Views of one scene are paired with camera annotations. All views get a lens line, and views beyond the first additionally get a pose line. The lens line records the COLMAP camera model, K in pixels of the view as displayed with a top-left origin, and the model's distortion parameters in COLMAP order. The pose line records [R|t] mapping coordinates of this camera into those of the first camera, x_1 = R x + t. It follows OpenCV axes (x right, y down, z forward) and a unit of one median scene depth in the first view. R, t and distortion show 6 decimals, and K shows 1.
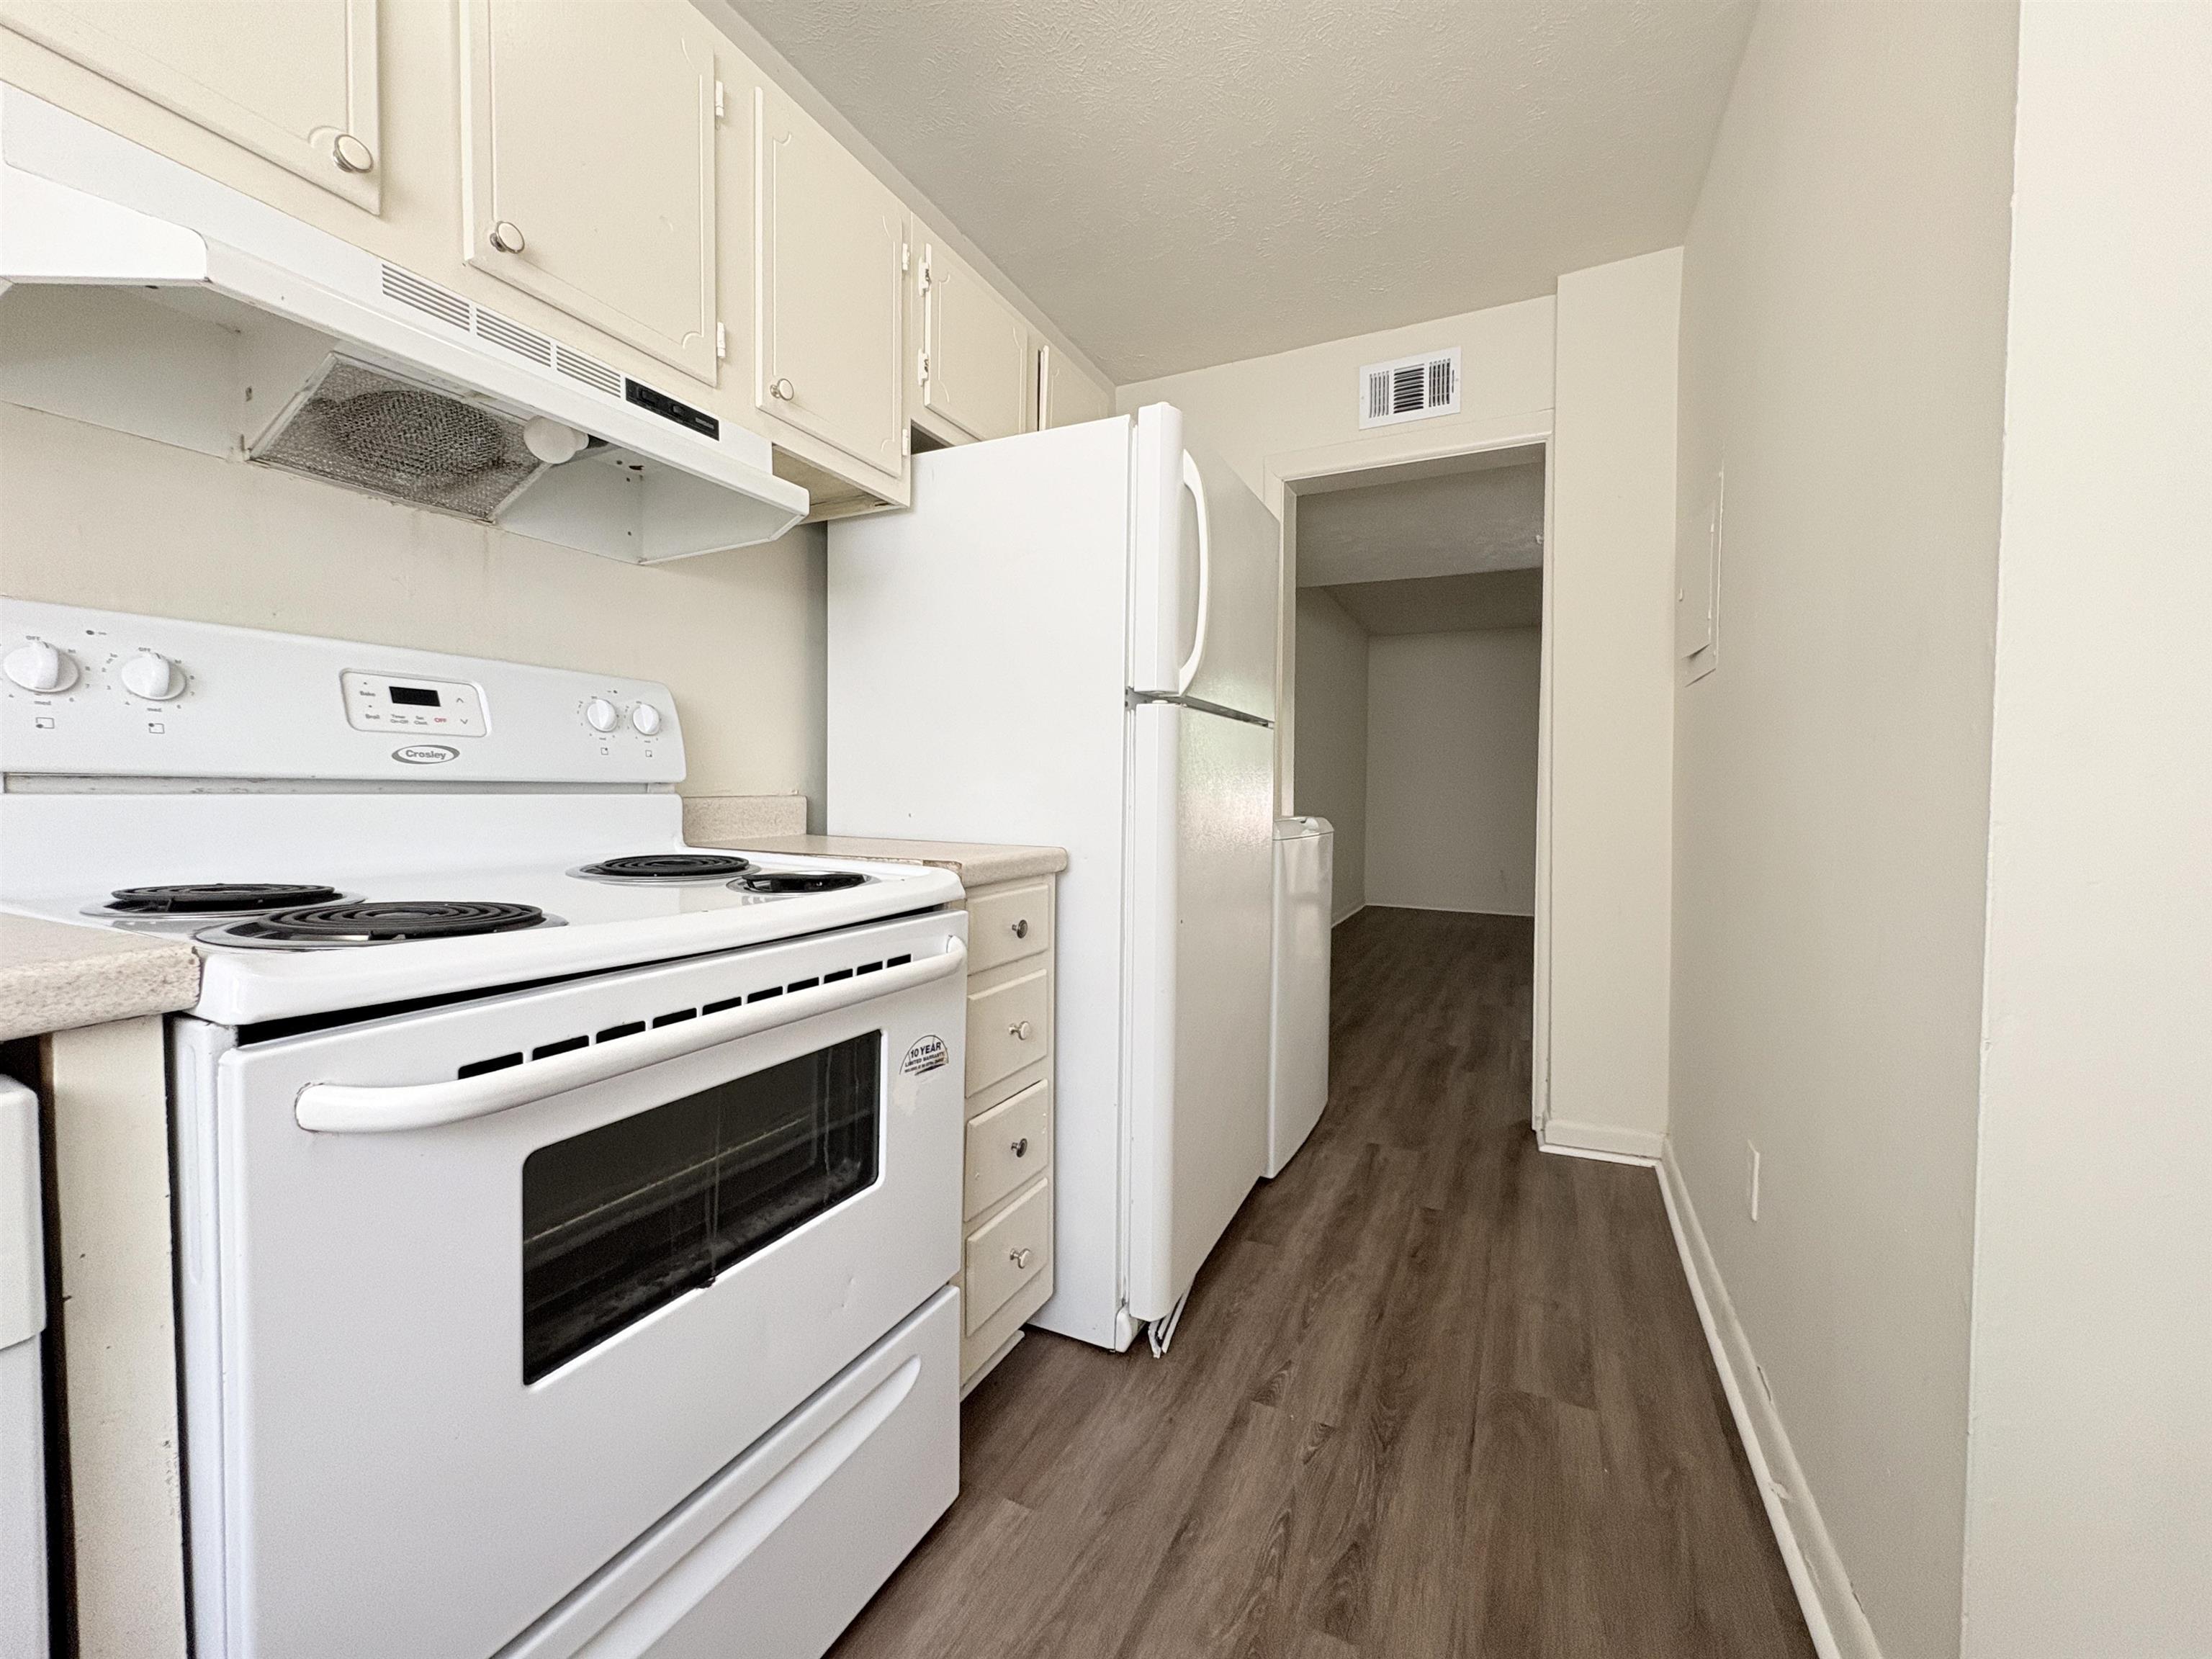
lens RADIAL K [[880.8, 0, 1106.0], [0, 880.8, 829.5], [0, 0, 1]] dist [0.001011, -0.000151]
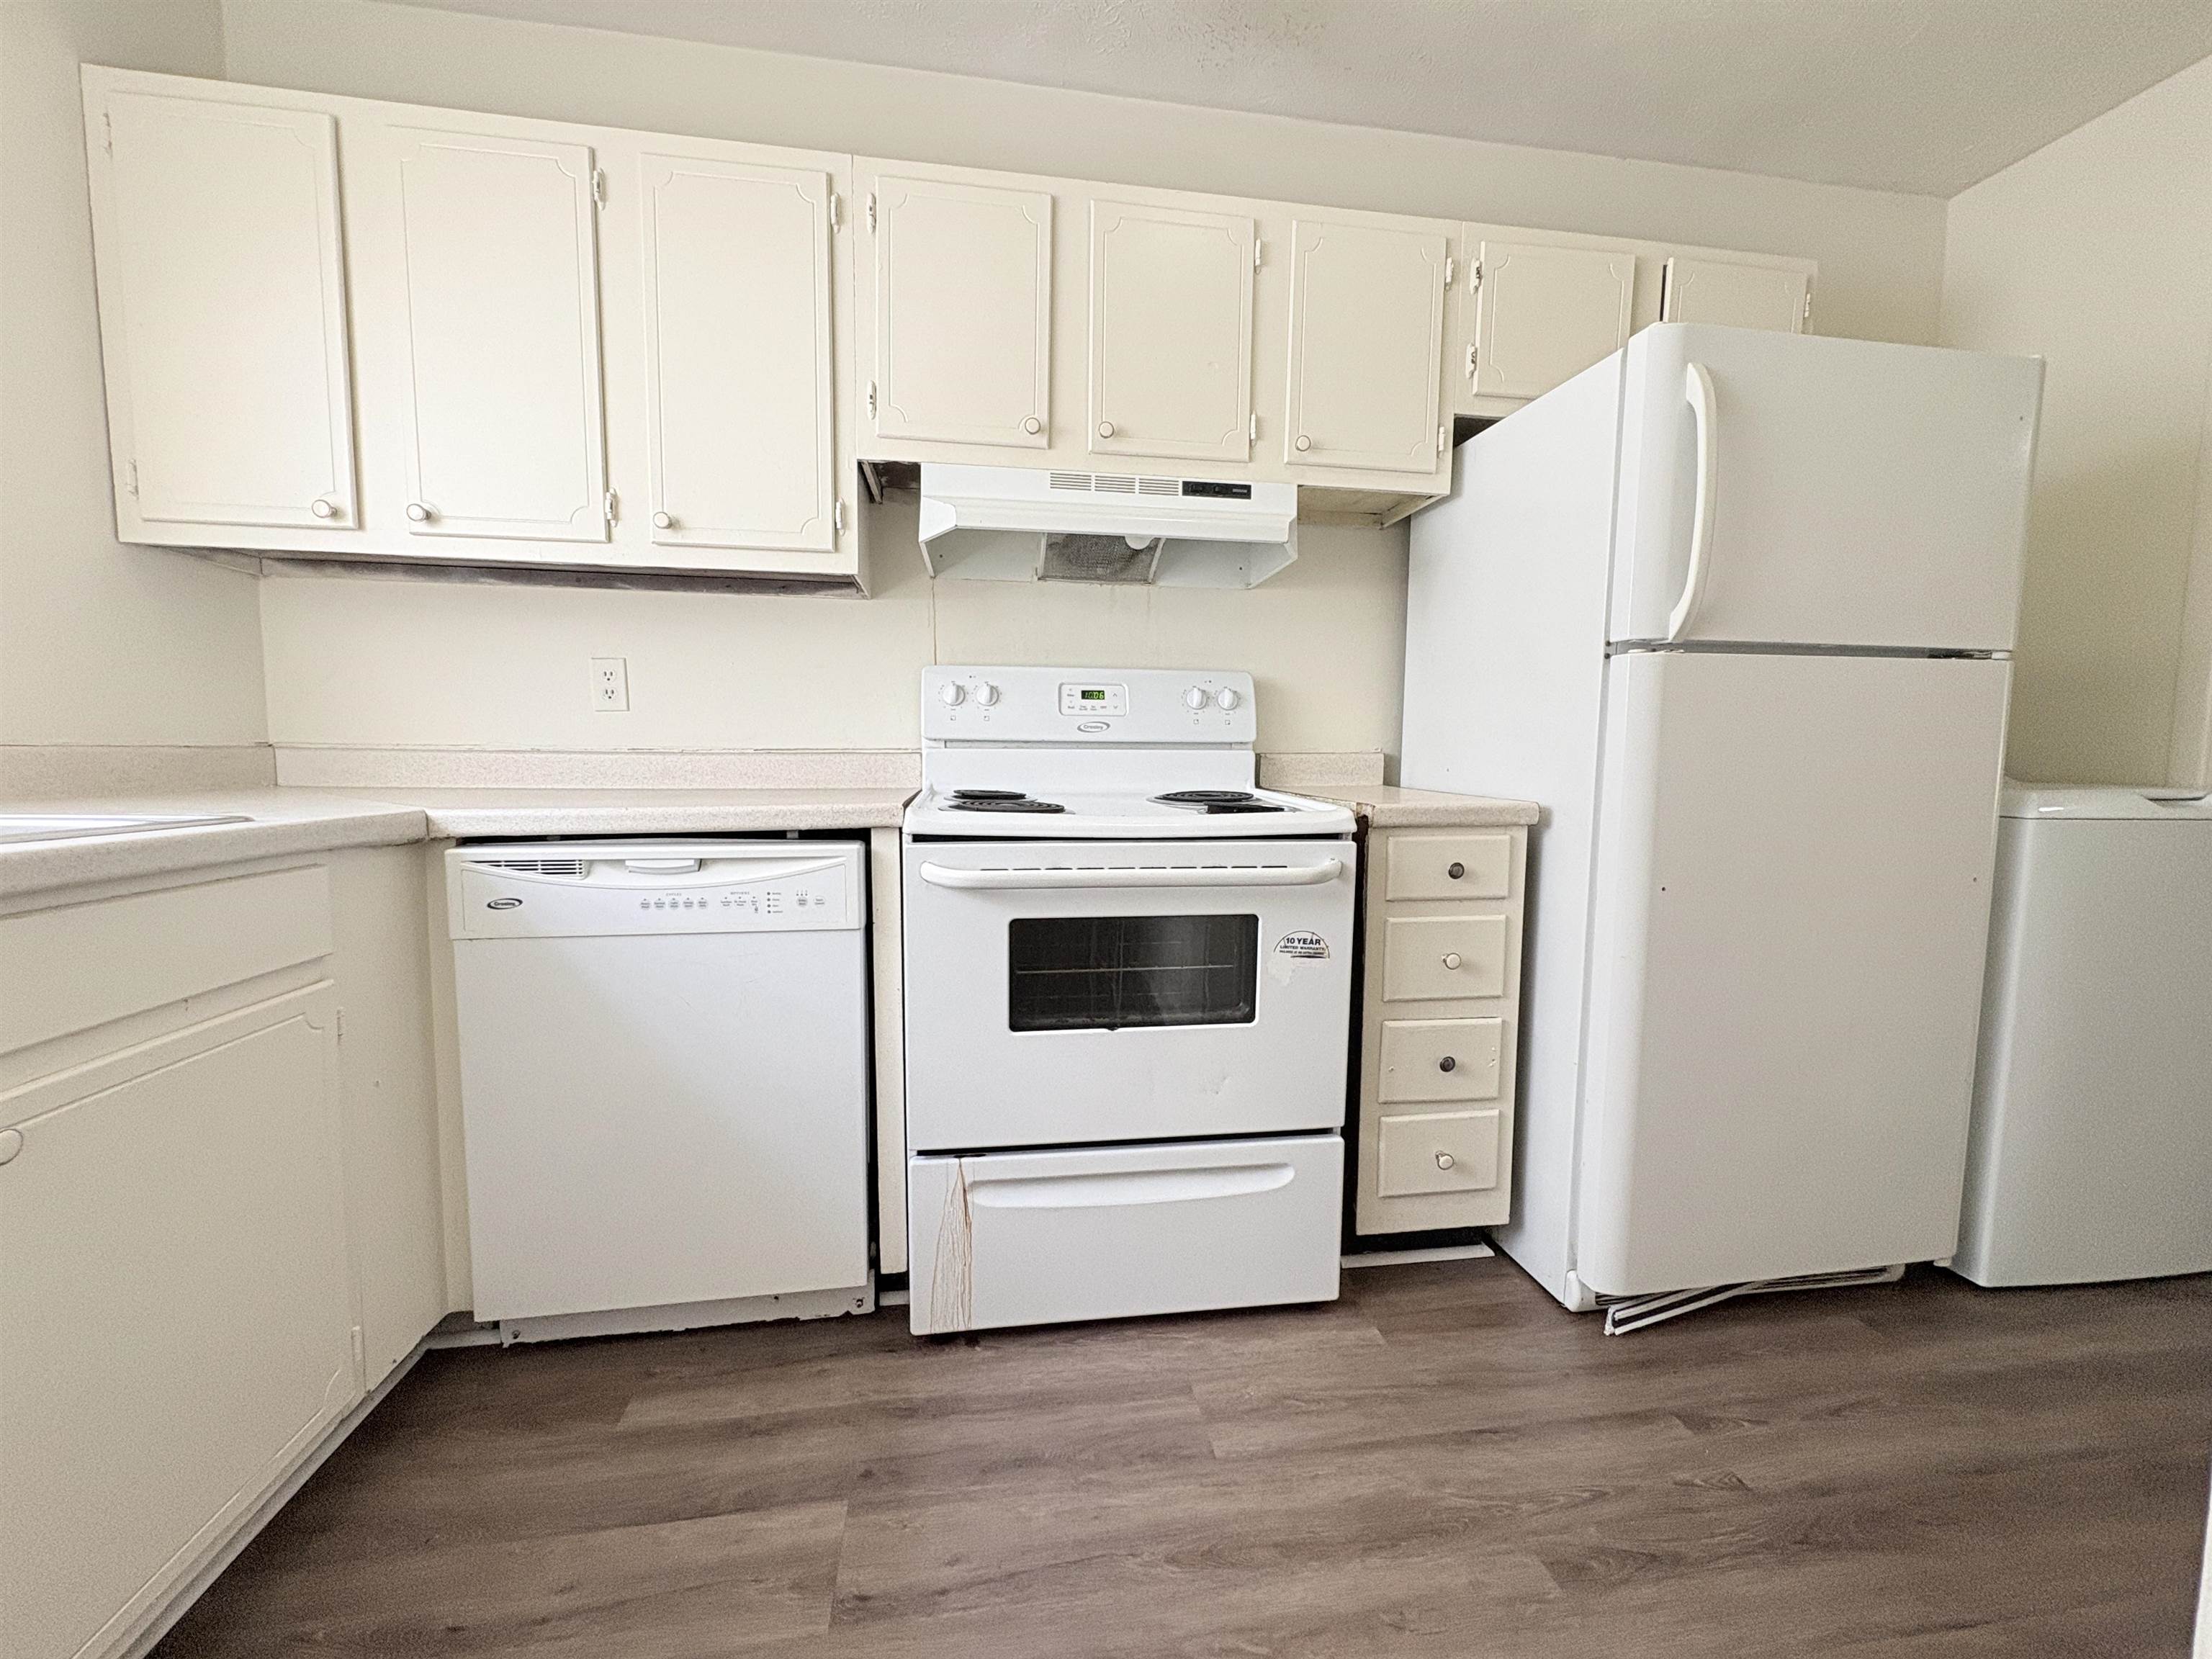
lens RADIAL K [[880.8, 0, 1106.0], [0, 880.8, 829.5], [0, 0, 1]] dist [0.001011, -0.000151]
pose [[0.569666, 0.070064, -0.818884, 0.658242], [-0.037542, 0.997538, 0.059233, 0.014044], [0.821018, -0.003001, 0.570894, -0.001799]]
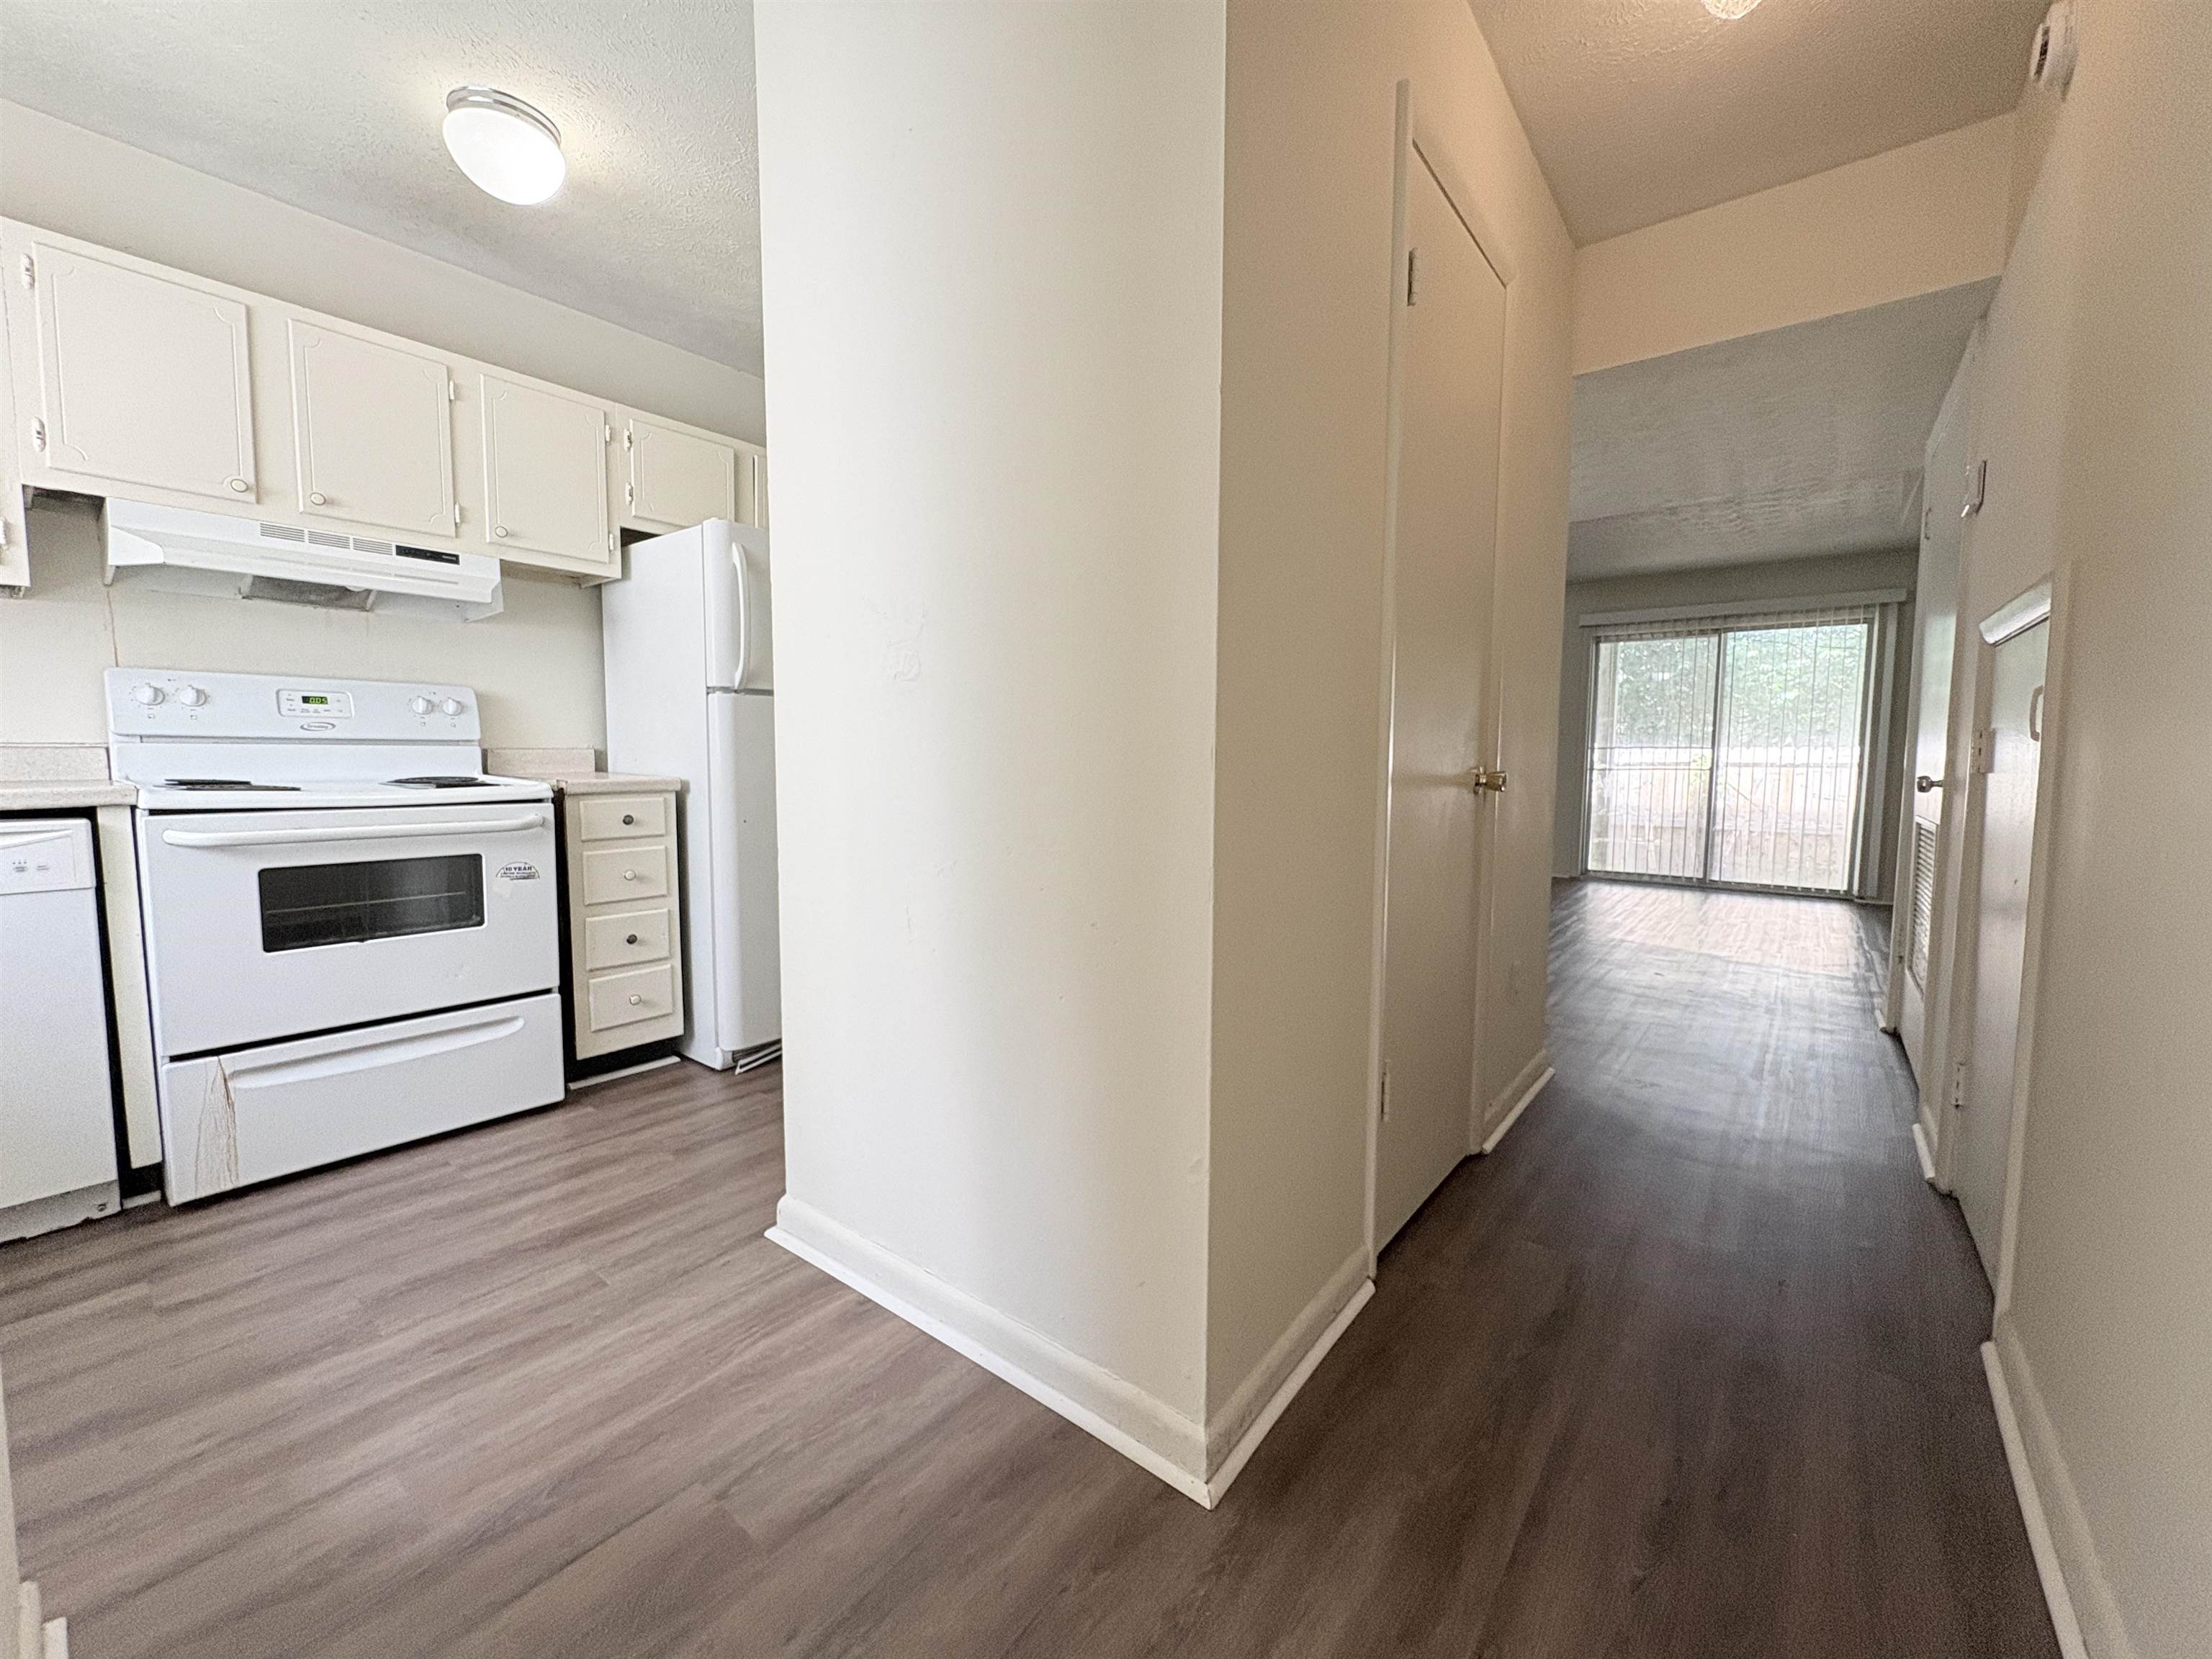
lens RADIAL K [[880.8, 0, 1106.0], [0, 880.8, 829.5], [0, 0, 1]] dist [0.001011, -0.000151]
pose [[0.976396, 0.018840, -0.215164, 1.479607], [-0.009999, 0.999063, 0.042105, 0.054057], [0.215755, -0.038960, 0.975670, -0.665345]]
